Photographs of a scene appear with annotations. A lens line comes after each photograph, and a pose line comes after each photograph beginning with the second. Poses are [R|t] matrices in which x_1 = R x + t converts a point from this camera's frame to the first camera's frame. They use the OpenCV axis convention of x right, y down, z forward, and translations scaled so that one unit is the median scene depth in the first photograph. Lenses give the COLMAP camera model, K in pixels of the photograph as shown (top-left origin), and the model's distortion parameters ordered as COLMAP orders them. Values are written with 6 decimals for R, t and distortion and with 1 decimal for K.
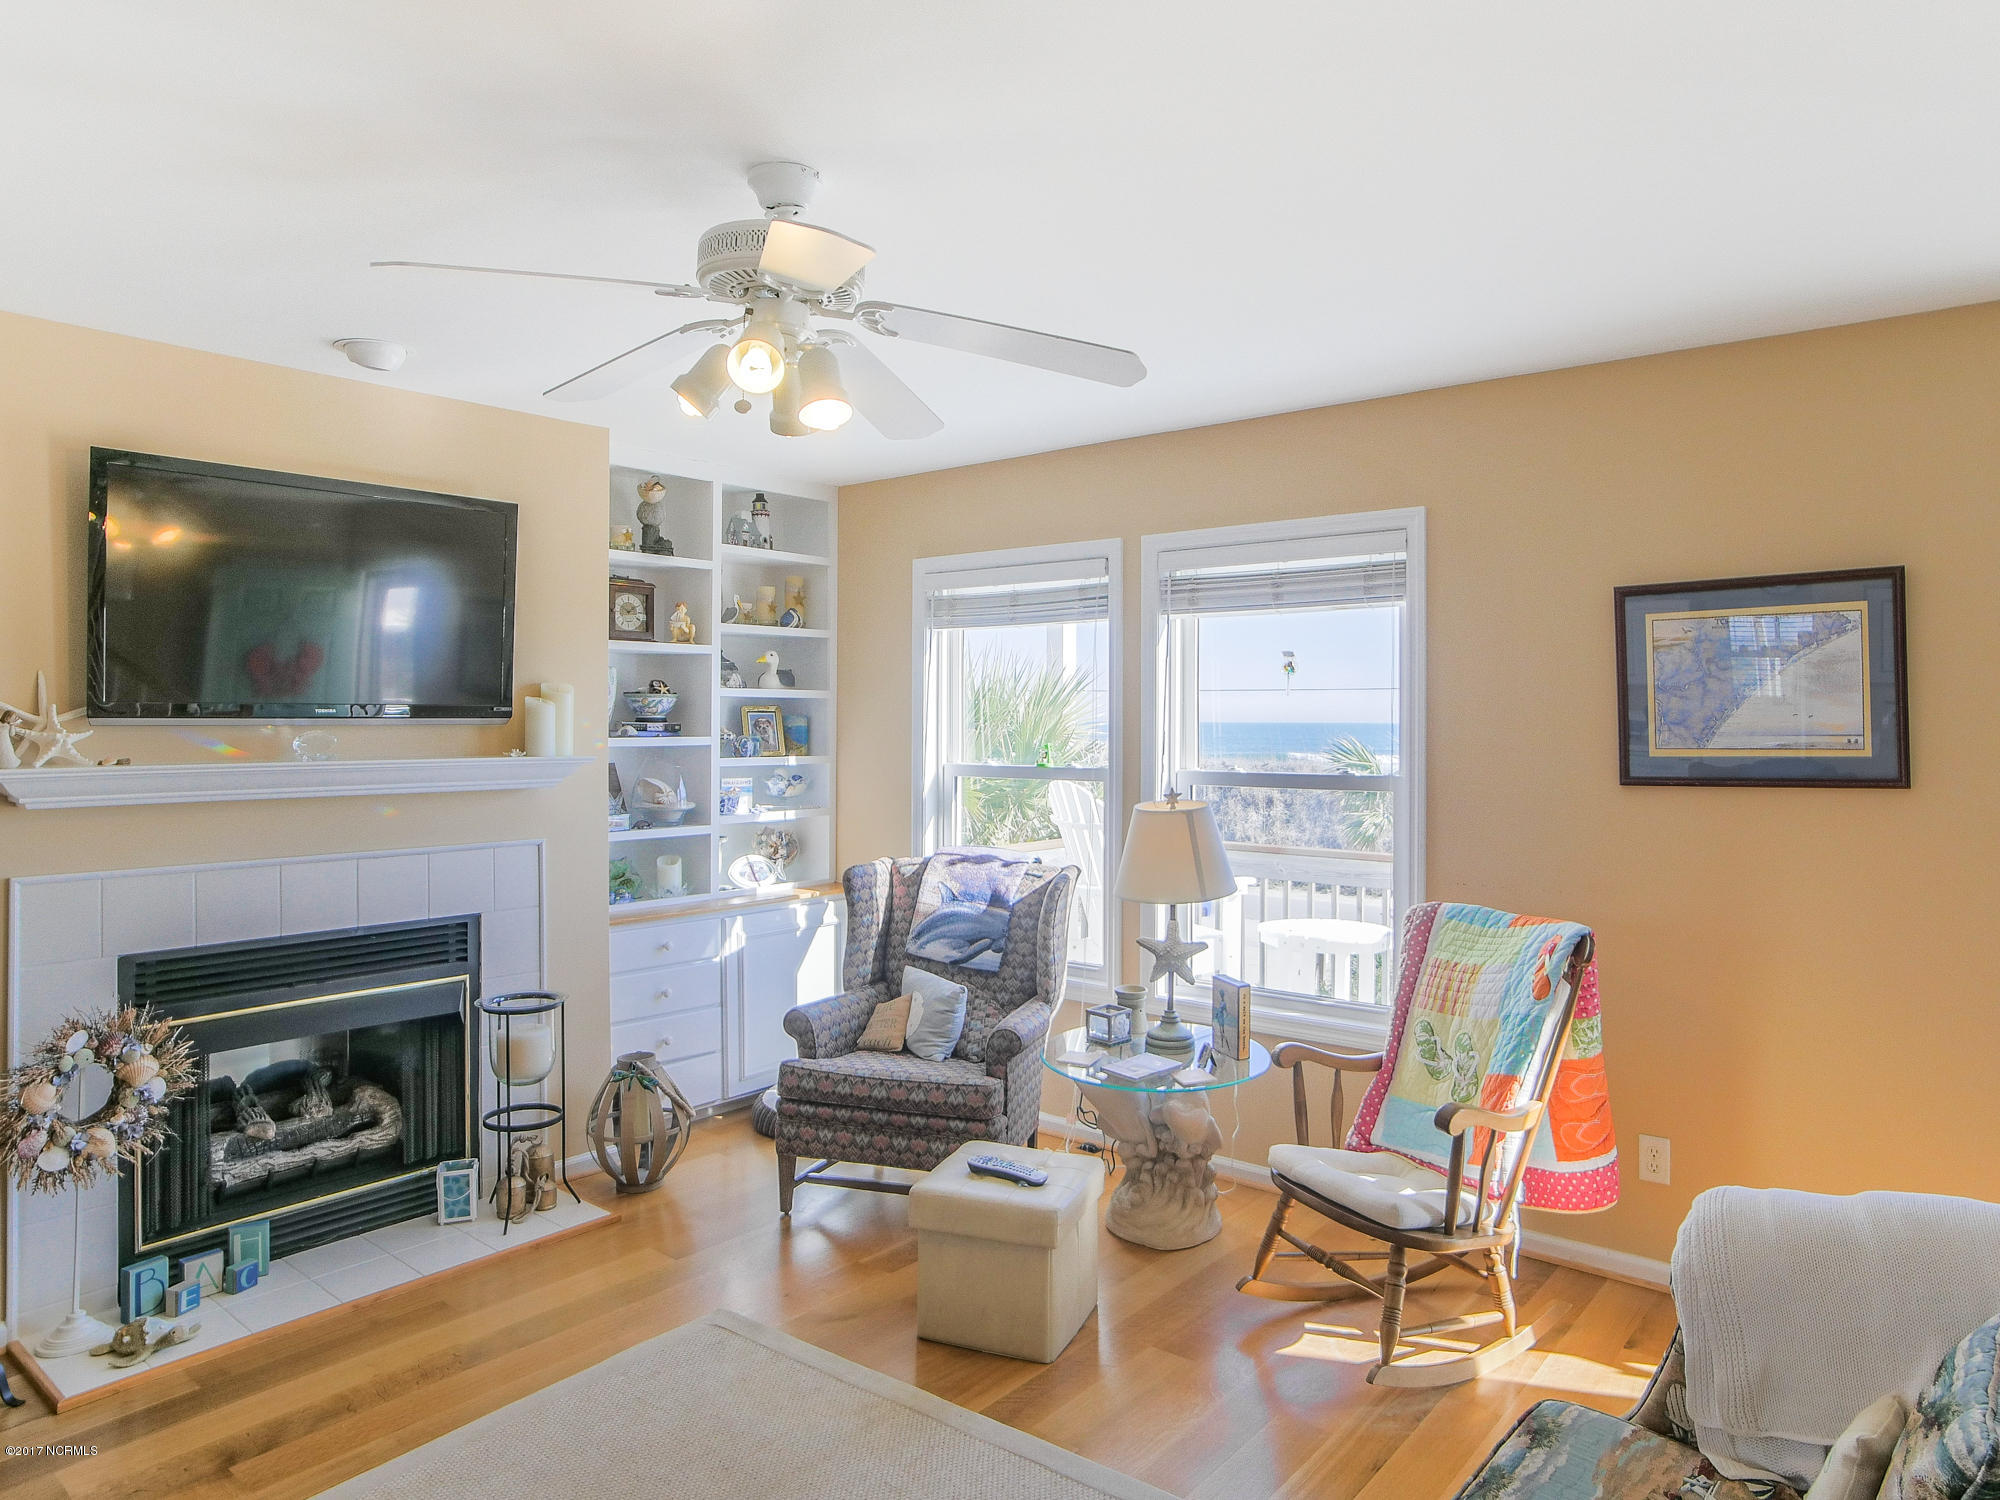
lens RADIAL K [[1336.3, 0, 967.6], [0, 1336.3, 704.5], [0, 0, 1]] dist [-0.002055, 0.005091]
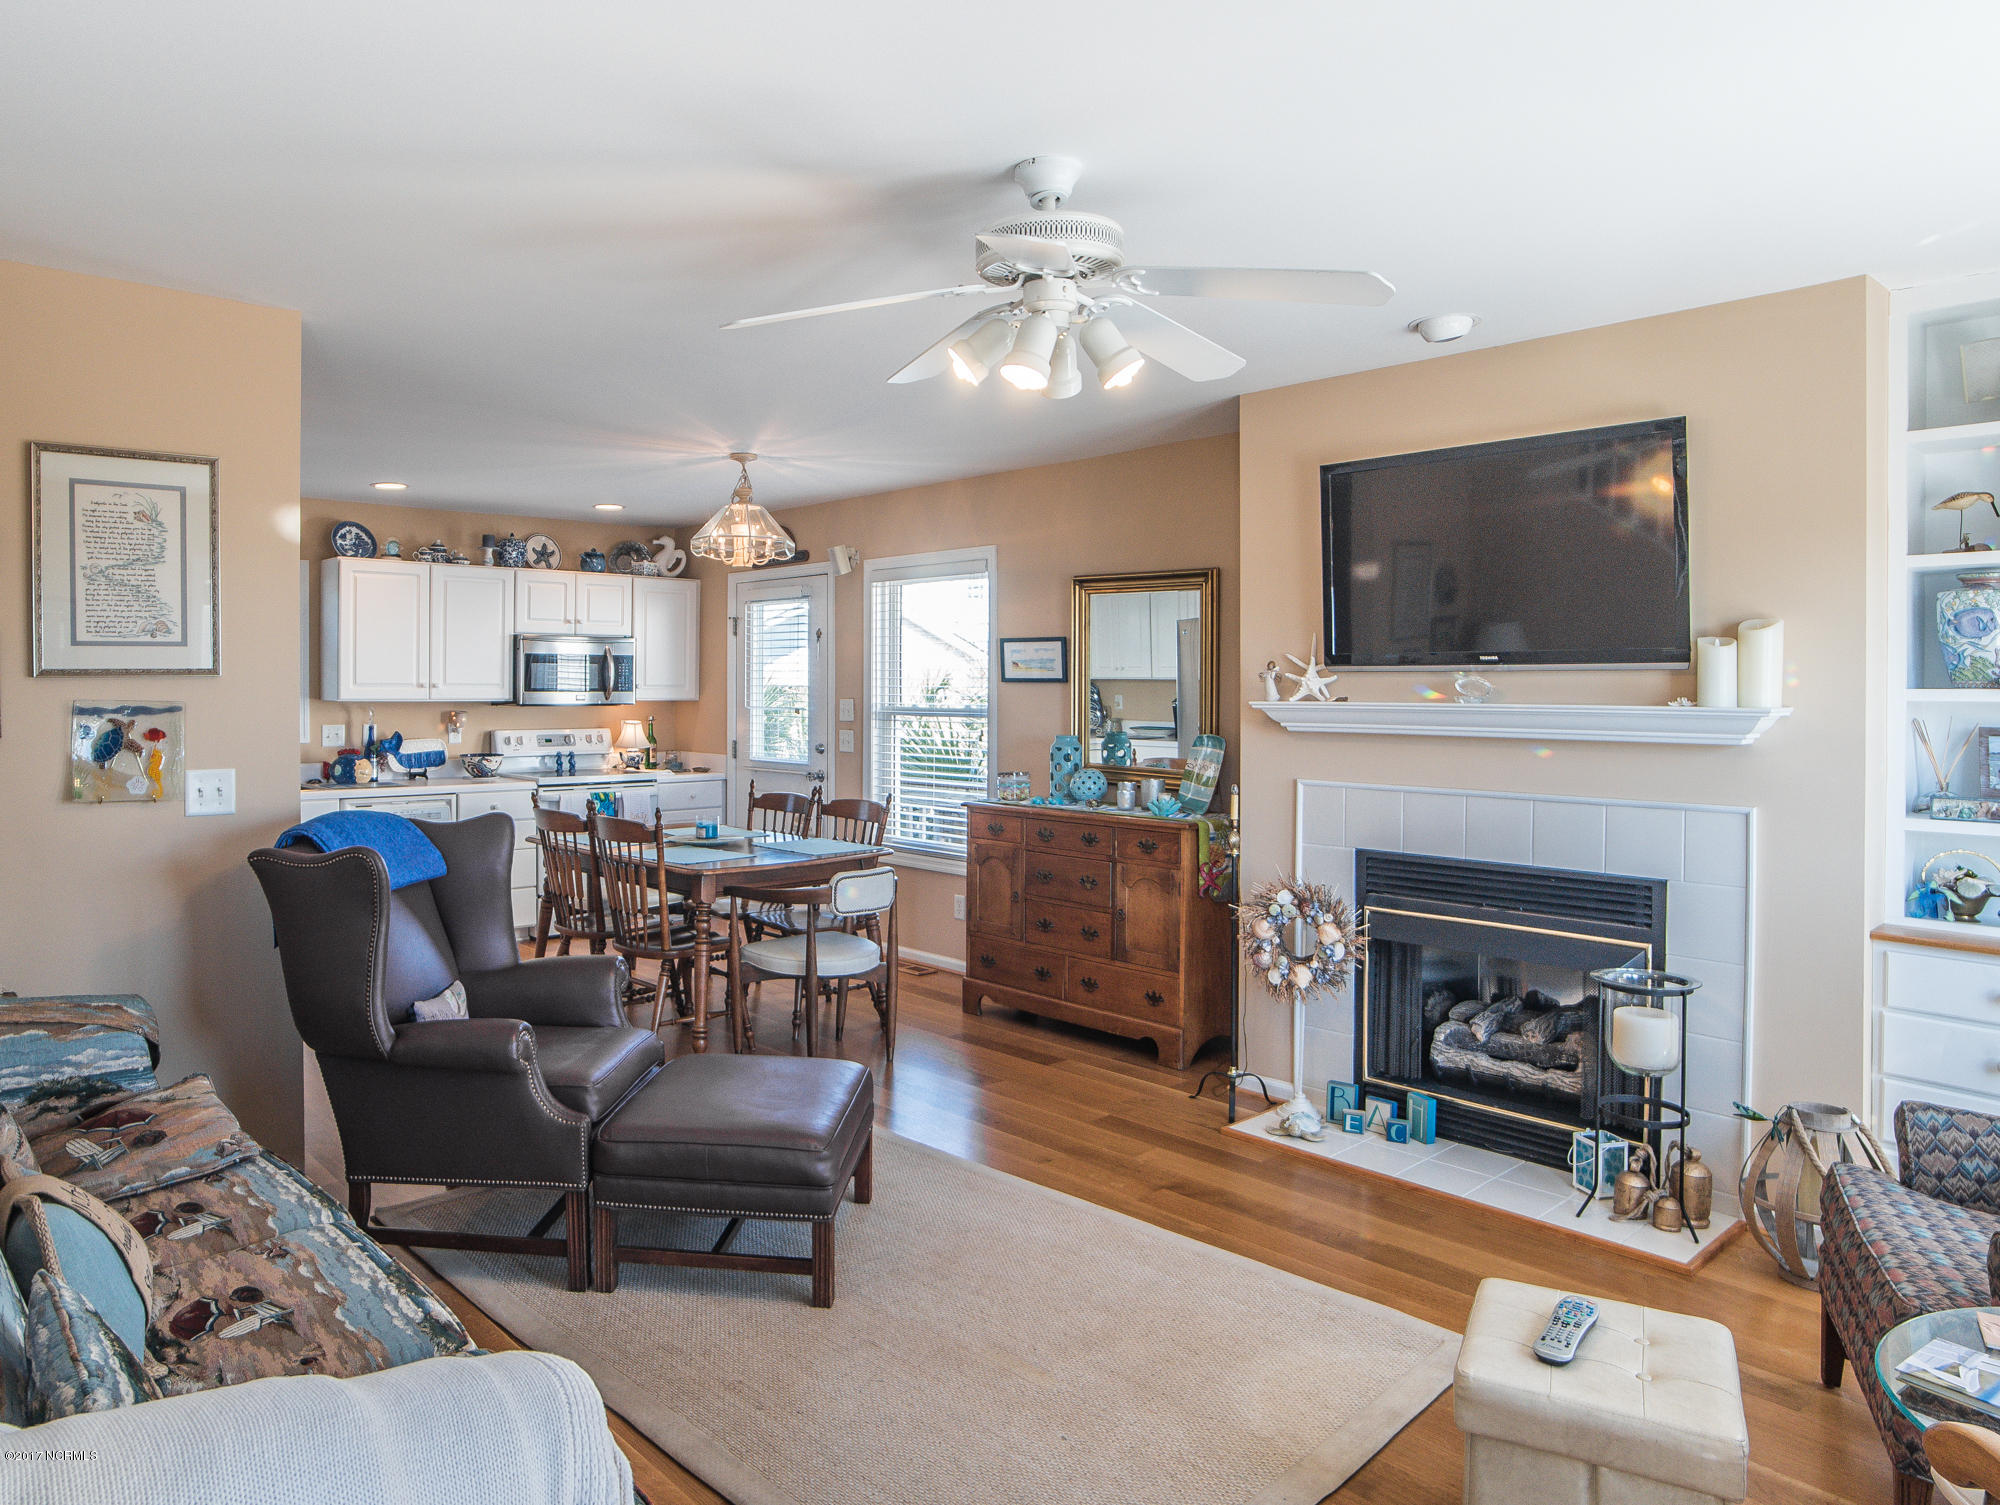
lens RADIAL K [[1336.3, 0, 967.6], [0, 1336.3, 707.0], [0, 0, 1]] dist [-0.002055, 0.005091]
pose [[-0.125523, 0.003579, -0.992084, 0.659854], [0.000541, 0.999994, 0.003539, 0.041925], [0.992091, -0.000092, -0.125524, 0.733242]]
